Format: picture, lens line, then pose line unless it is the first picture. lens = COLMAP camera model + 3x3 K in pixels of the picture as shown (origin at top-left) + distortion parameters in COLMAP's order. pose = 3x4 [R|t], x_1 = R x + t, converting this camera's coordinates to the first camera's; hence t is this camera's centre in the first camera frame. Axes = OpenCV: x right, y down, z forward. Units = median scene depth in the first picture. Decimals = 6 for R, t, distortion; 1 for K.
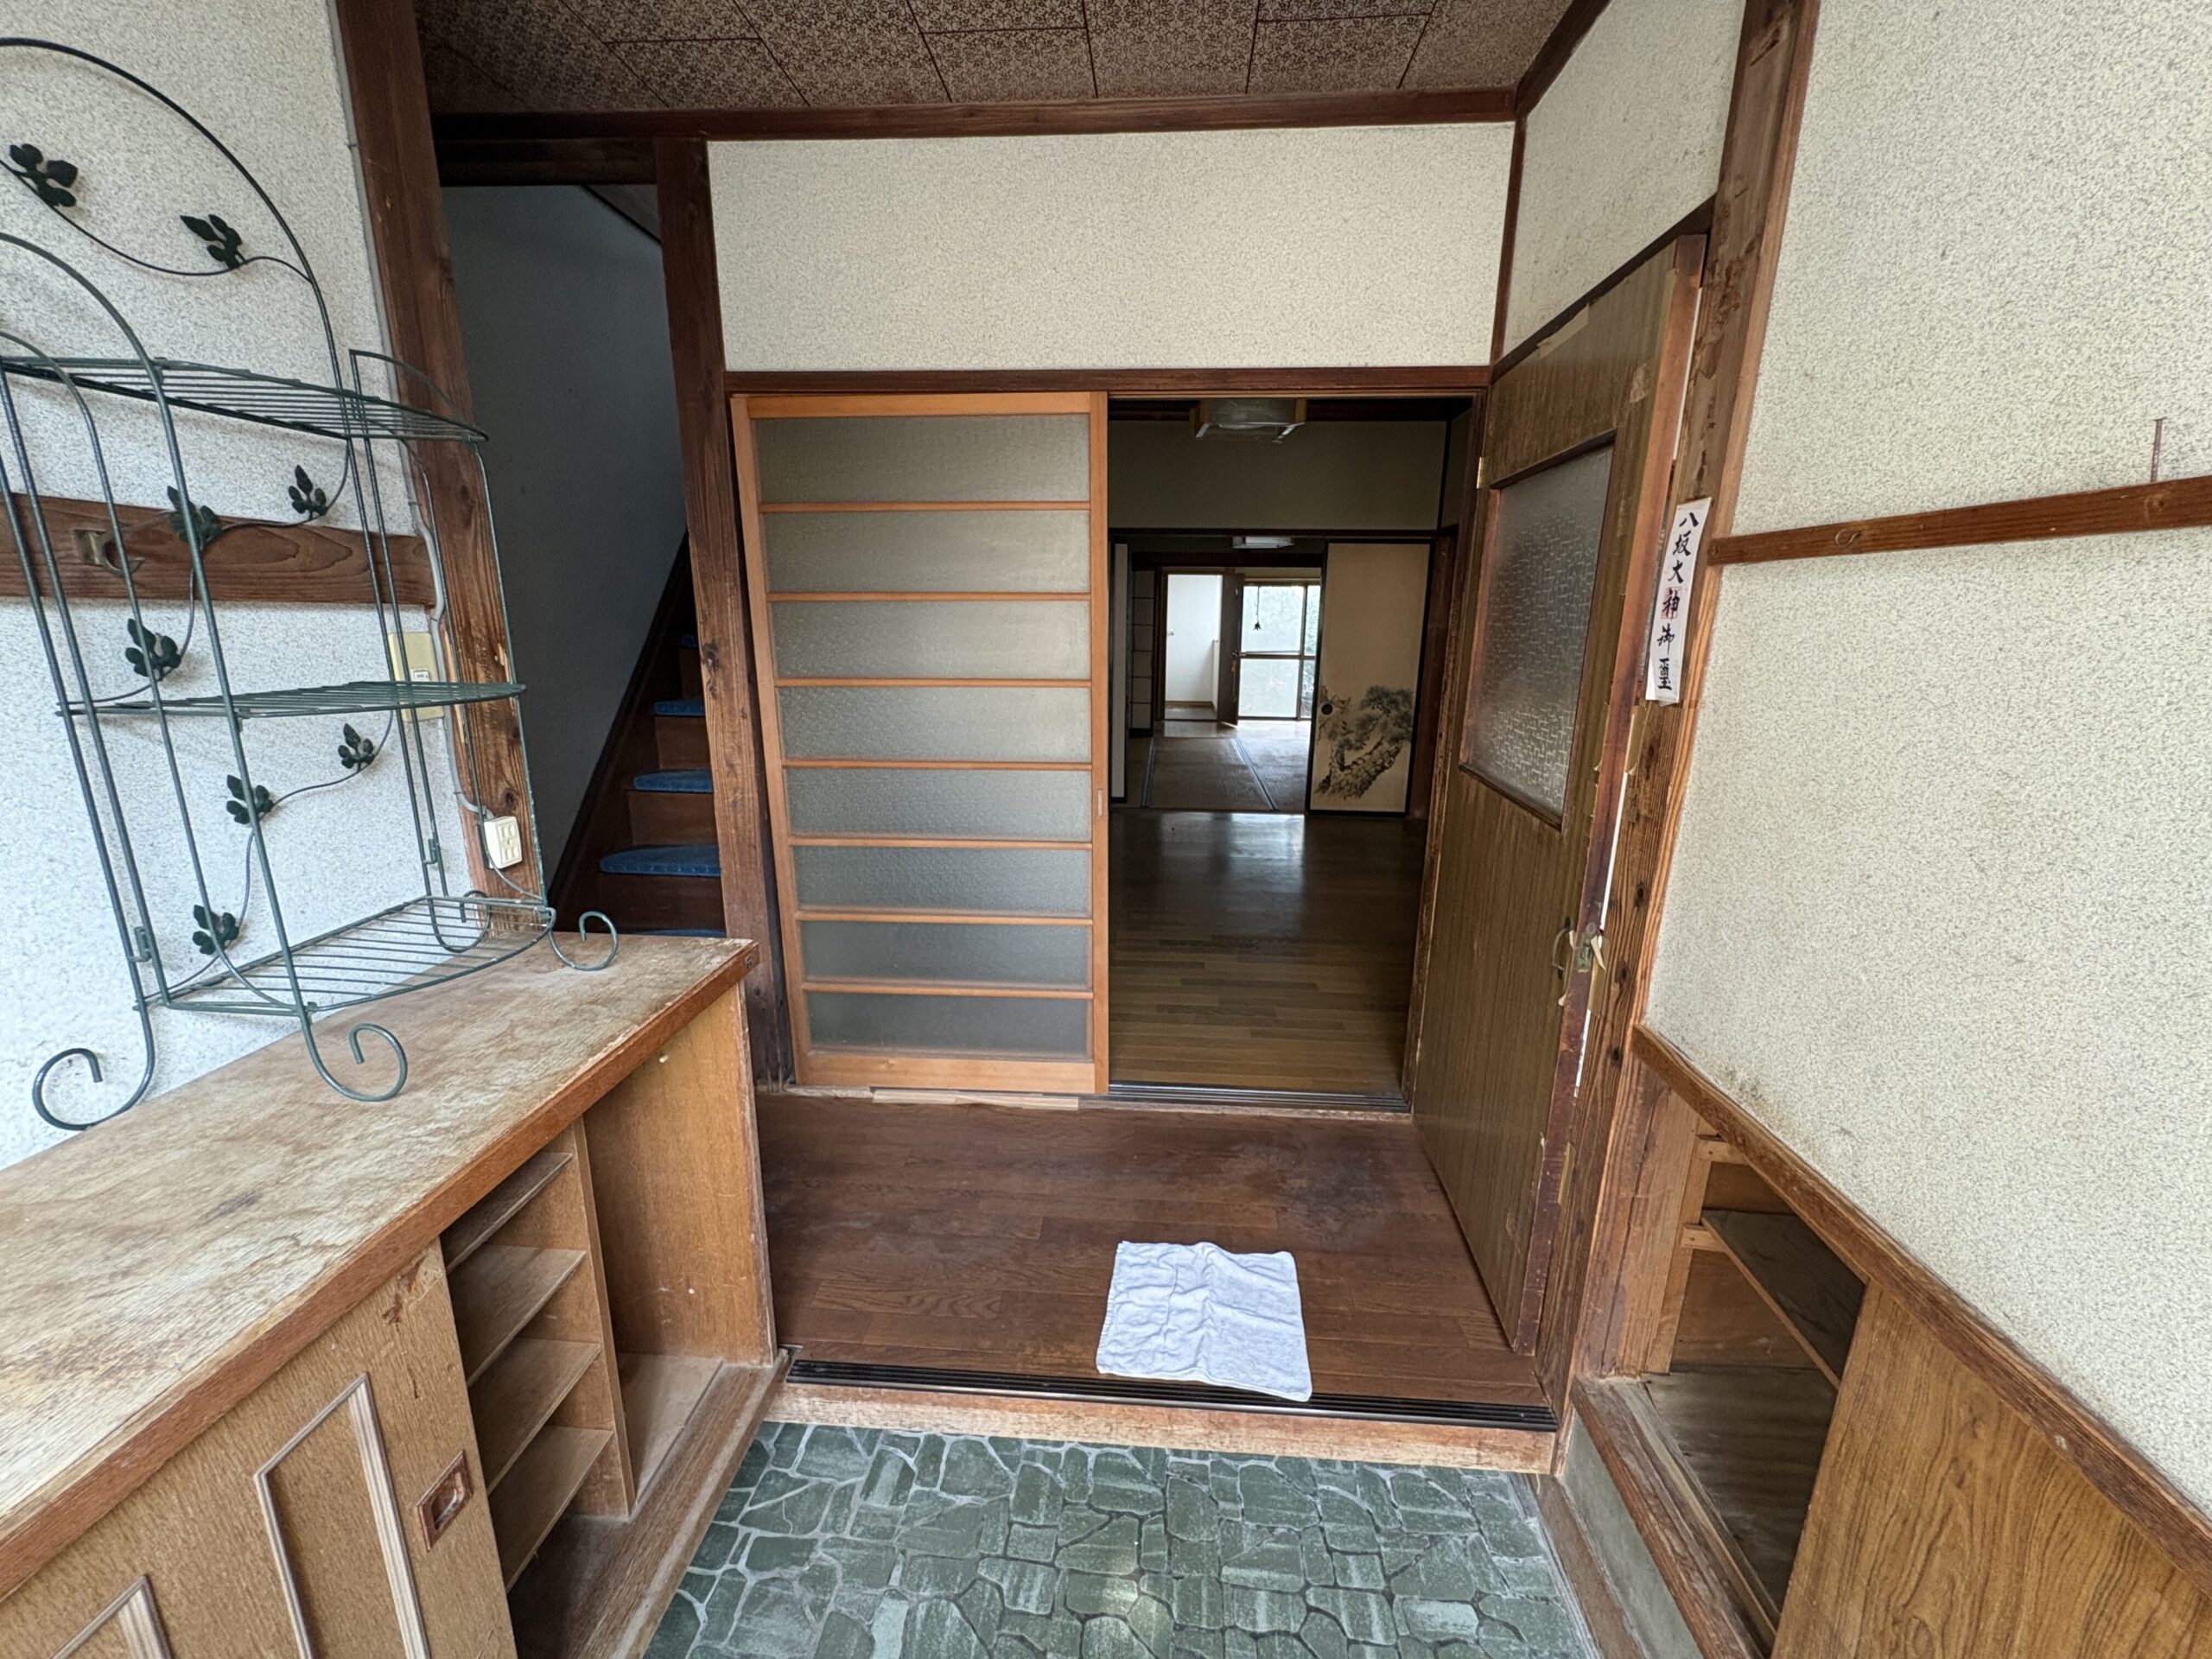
lens RADIAL K [[884.5, 0, 1107.3], [0, 884.5, 827.9], [0, 0, 1]] dist [-0.002058, 0.000582]
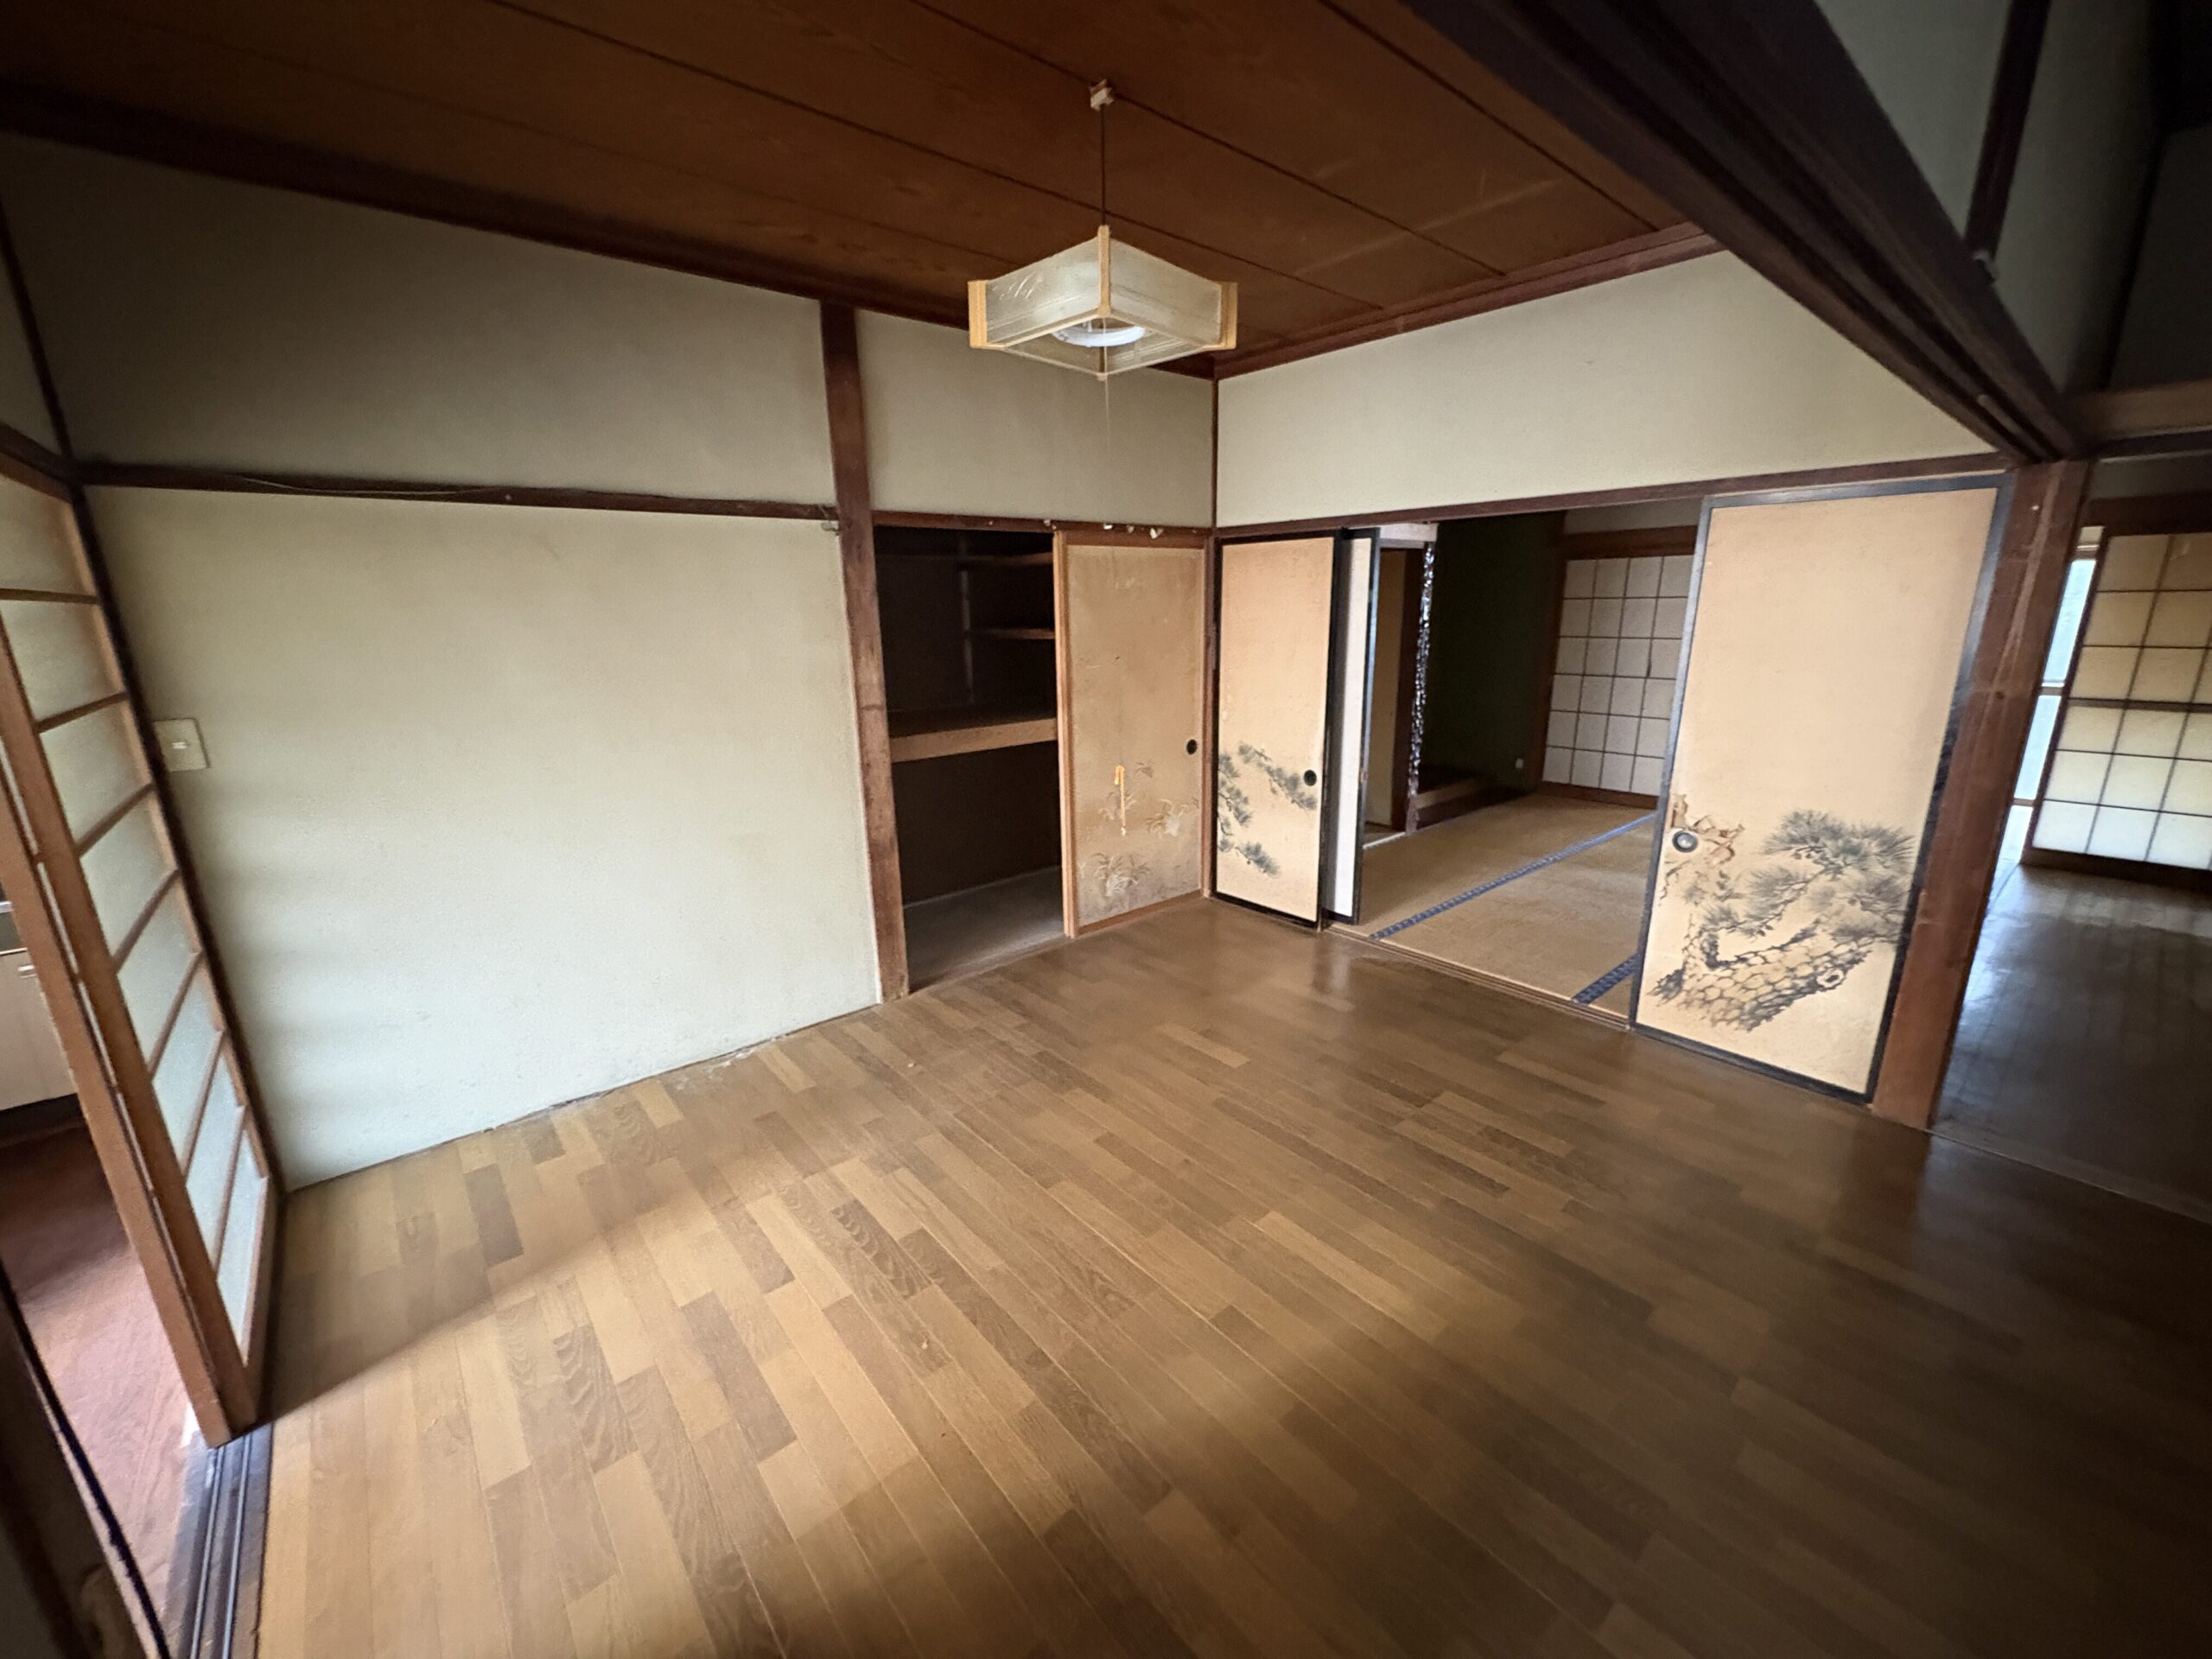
lens RADIAL K [[884.5, 0, 1108.3], [0, 884.5, 833.0], [0, 0, 1]] dist [-0.002058, 0.000582]
pose [[0.701005, 0.161422, -0.694648, 0.364493], [-0.148187, 0.985757, 0.079526, -0.129969], [0.697591, 0.047190, 0.714941, 0.413312]]
